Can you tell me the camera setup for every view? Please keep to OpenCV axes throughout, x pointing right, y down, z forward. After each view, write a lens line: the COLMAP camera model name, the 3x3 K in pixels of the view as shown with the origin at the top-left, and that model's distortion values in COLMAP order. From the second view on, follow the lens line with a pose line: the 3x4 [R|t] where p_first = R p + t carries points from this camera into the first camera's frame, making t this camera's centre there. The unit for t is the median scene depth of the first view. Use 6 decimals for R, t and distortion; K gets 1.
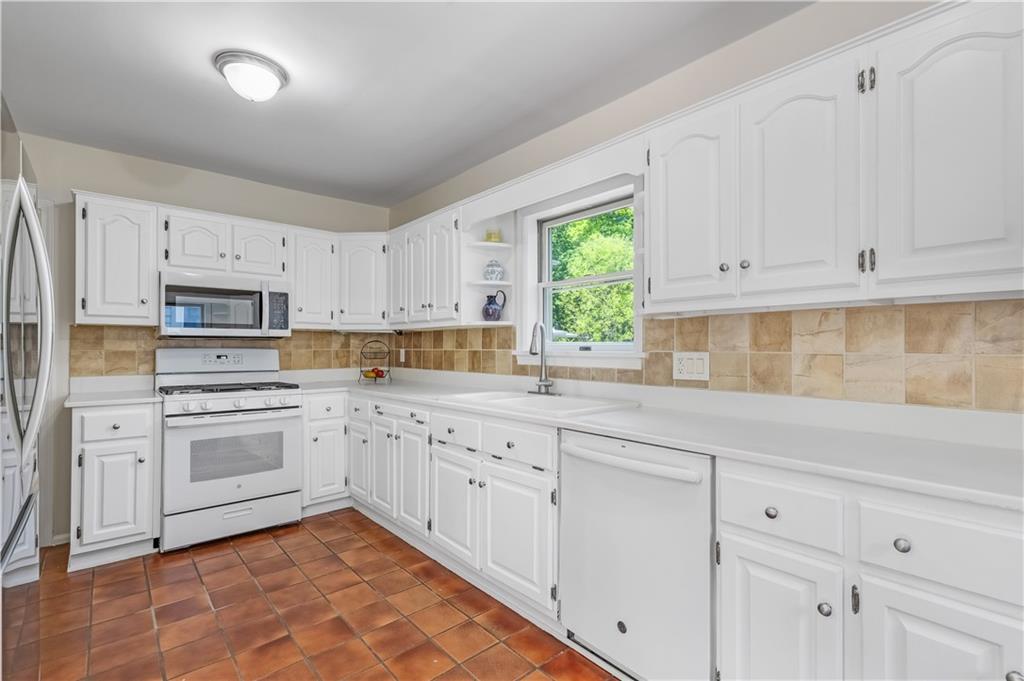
lens RADIAL K [[452.5, 0, 512.2], [0, 452.5, 347.2], [0, 0, 1]] dist [-0.000201, -0.000107]
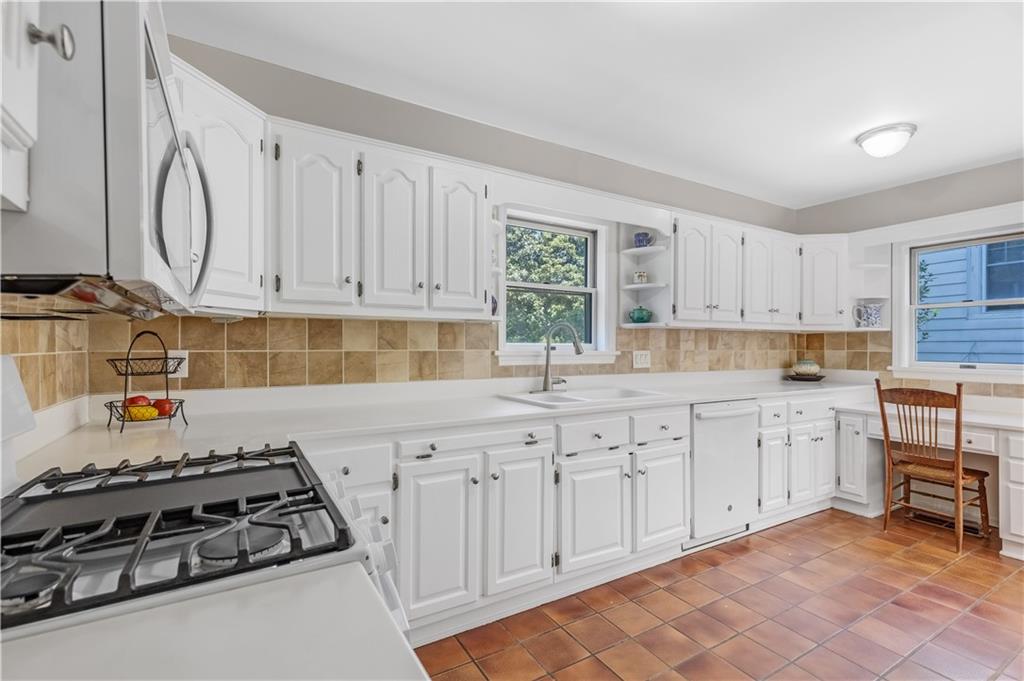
lens RADIAL K [[462.2, 0, 510.5], [0, 462.2, 344.9], [0, 0, 1]] dist [-0.001008, -0.000853]
pose [[0.202378, 0.002927, 0.979303, -1.158091], [-0.003656, 0.999991, -0.002233, -0.002896], [-0.979301, -0.003128, 0.202386, 1.015438]]
